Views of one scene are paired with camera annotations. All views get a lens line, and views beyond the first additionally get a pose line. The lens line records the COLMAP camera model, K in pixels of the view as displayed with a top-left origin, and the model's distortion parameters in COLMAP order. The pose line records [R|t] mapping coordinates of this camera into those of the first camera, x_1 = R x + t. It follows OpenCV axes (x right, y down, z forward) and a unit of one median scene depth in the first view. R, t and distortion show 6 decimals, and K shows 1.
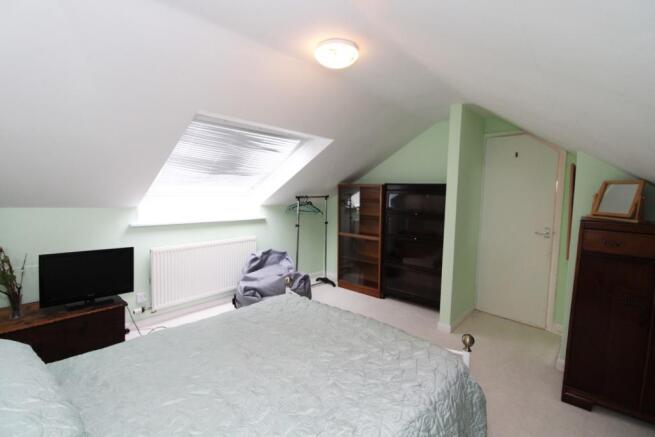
lens RADIAL K [[308.5, 0, 327.4], [0, 308.5, 216.6], [0, 0, 1]] dist [-0.000202, -0.000122]
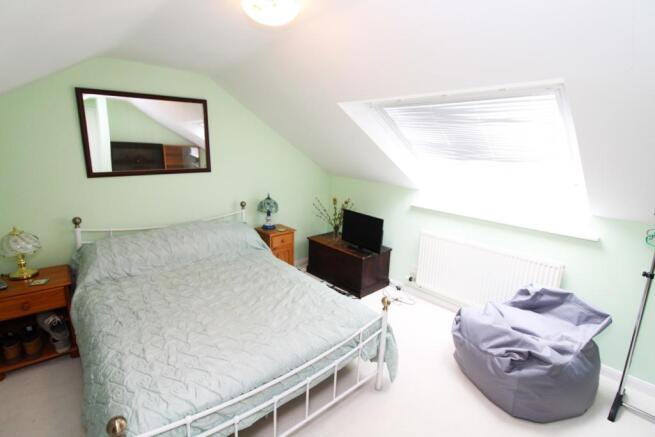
lens RADIAL K [[308.5, 0, 327.2], [0, 308.5, 220.2], [0, 0, 1]] dist [-0.000202, -0.000122]
pose [[-0.121477, 0.208988, -0.970344, 0.414604], [-0.115142, 0.968017, 0.222902, -0.104197], [0.985893, 0.138804, -0.093529, 0.632274]]
